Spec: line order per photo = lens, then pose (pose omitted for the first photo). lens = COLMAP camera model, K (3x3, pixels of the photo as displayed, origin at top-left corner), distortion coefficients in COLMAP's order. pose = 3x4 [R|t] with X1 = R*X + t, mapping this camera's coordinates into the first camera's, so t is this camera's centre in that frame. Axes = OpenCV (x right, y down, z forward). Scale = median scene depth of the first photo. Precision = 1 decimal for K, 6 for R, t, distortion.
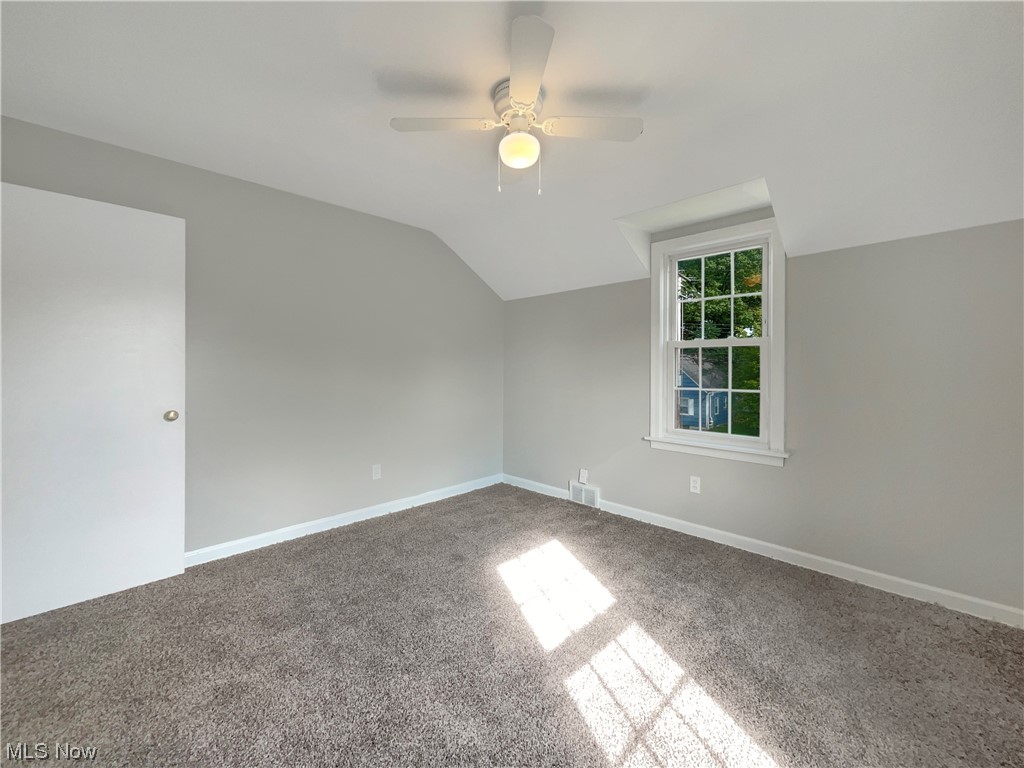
lens RADIAL K [[412.0, 0, 513.8], [0, 412.0, 373.9], [0, 0, 1]] dist [-0.013328, 0.002591]
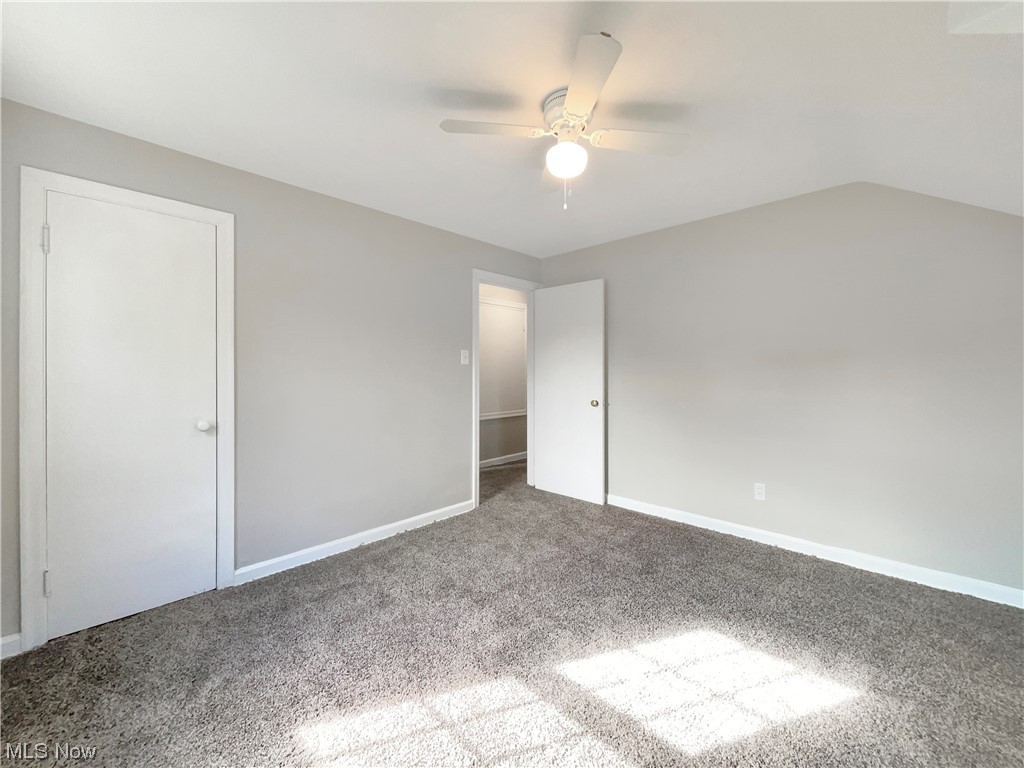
lens RADIAL K [[412.0, 0, 516.1], [0, 412.0, 381.8], [0, 0, 1]] dist [-0.013328, 0.002591]
pose [[0.022342, 0.029022, -0.999329, 0.639416], [-0.018397, 0.999421, 0.028613, -0.017704], [0.999581, 0.017746, 0.022863, 0.540803]]
